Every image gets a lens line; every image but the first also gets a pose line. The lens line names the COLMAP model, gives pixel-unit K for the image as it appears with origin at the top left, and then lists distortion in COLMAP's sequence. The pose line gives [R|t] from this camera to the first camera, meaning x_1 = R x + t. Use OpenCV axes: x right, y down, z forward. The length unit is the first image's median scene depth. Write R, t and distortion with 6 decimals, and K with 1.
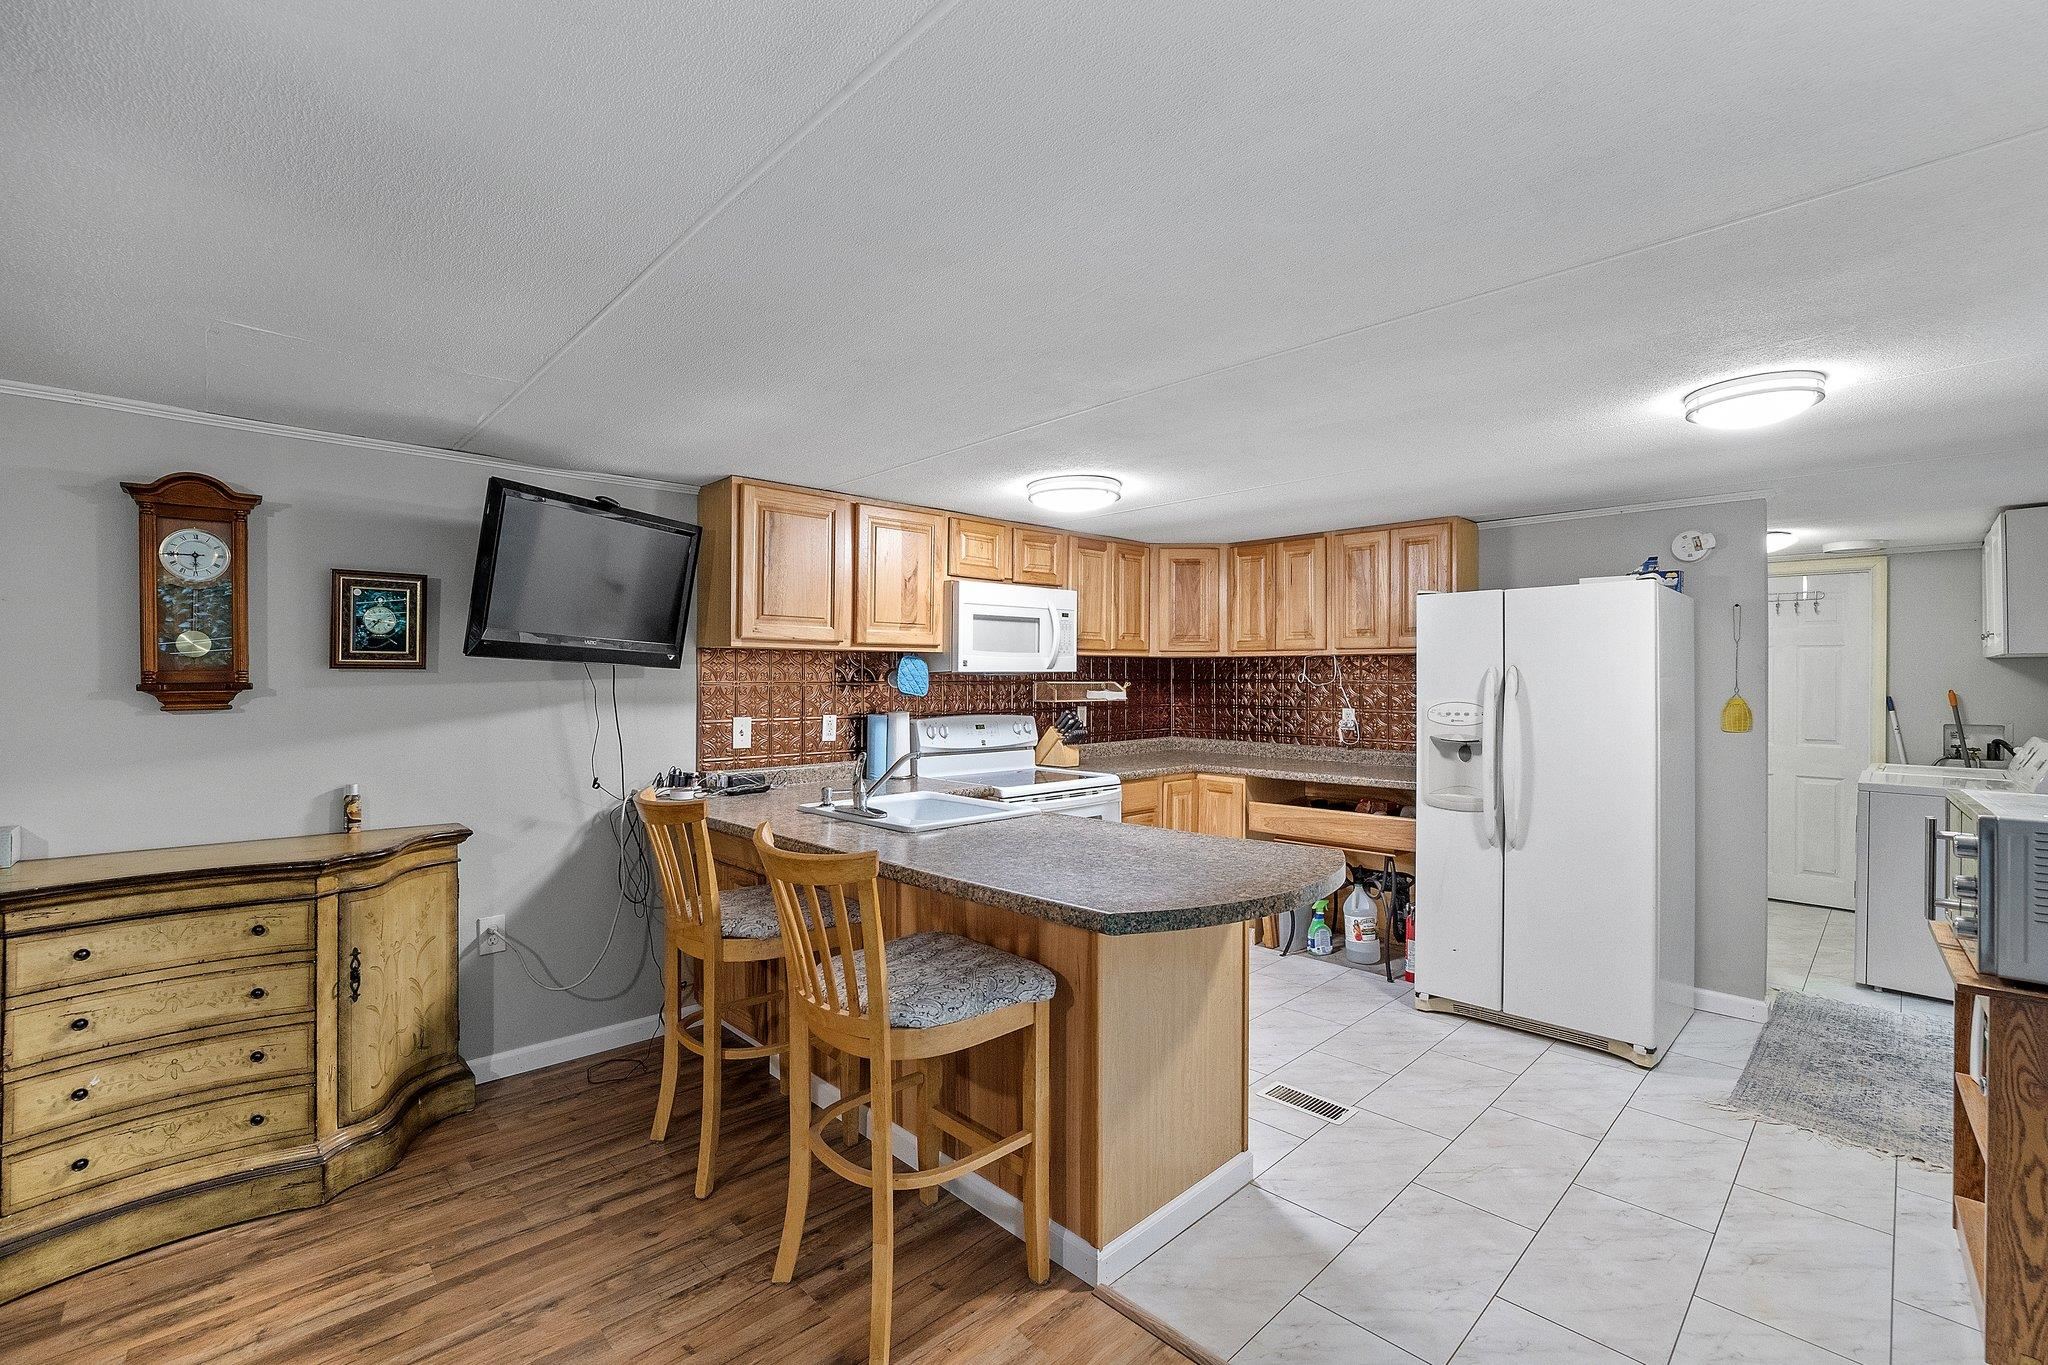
lens RADIAL K [[870.8, 0, 1015.4], [0, 870.8, 678.1], [0, 0, 1]] dist [-0.026430, 0.008820]
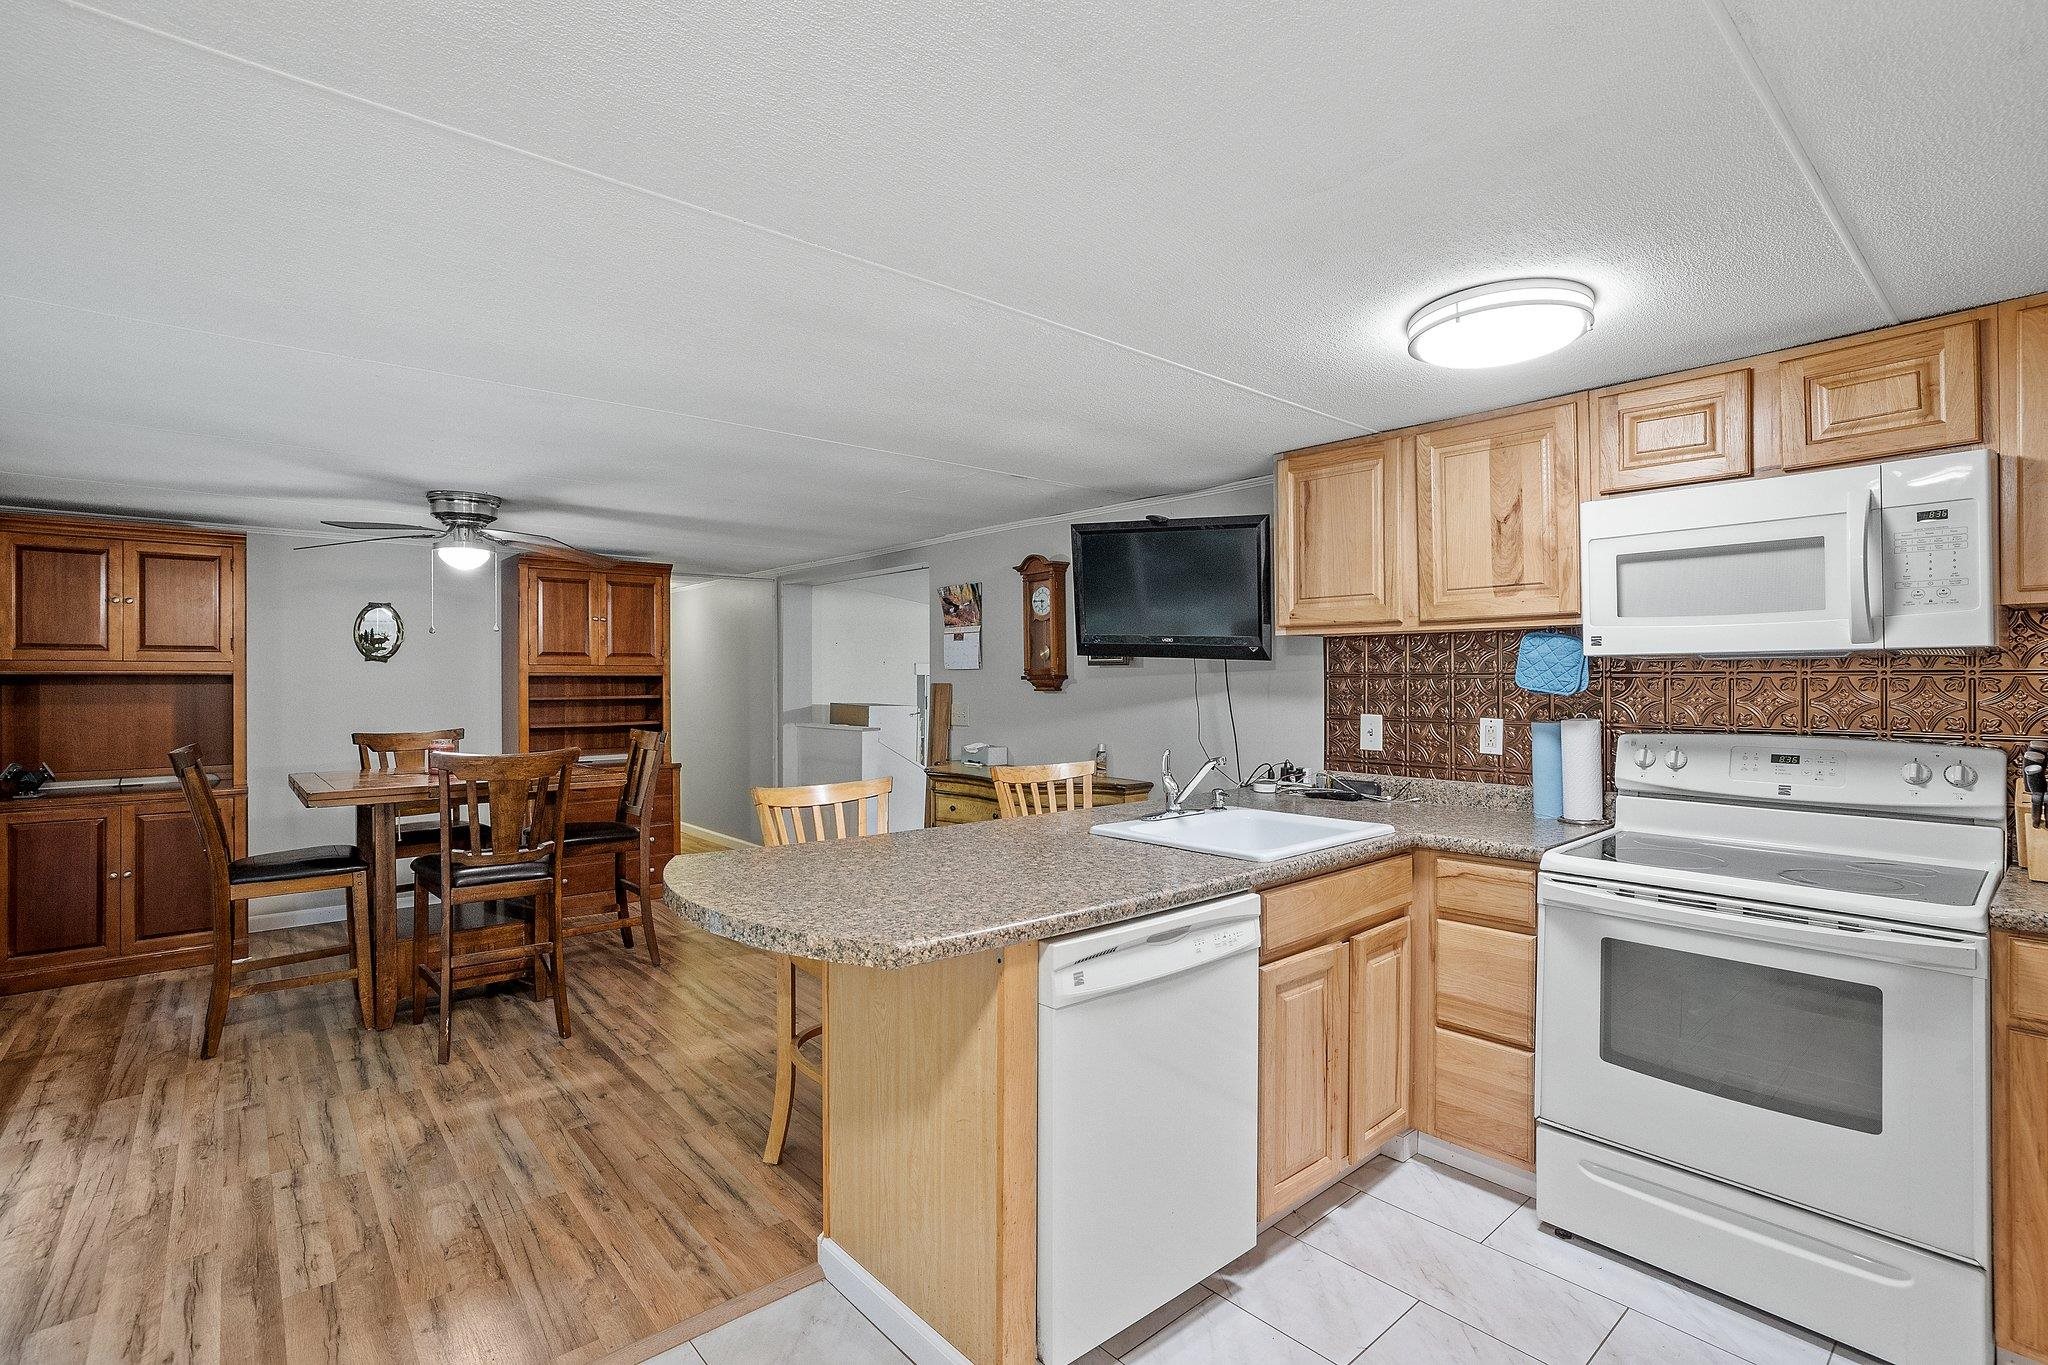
lens RADIAL K [[939.1, 0, 1021.5], [0, 939.1, 675.5], [0, 0, 1]] dist [-0.050410, 0.017872]
pose [[-0.030803, -0.002508, -0.999522, 0.941906], [0.003011, 0.999992, -0.002602, 0.011358], [0.999521, -0.003089, -0.030795, 1.018897]]
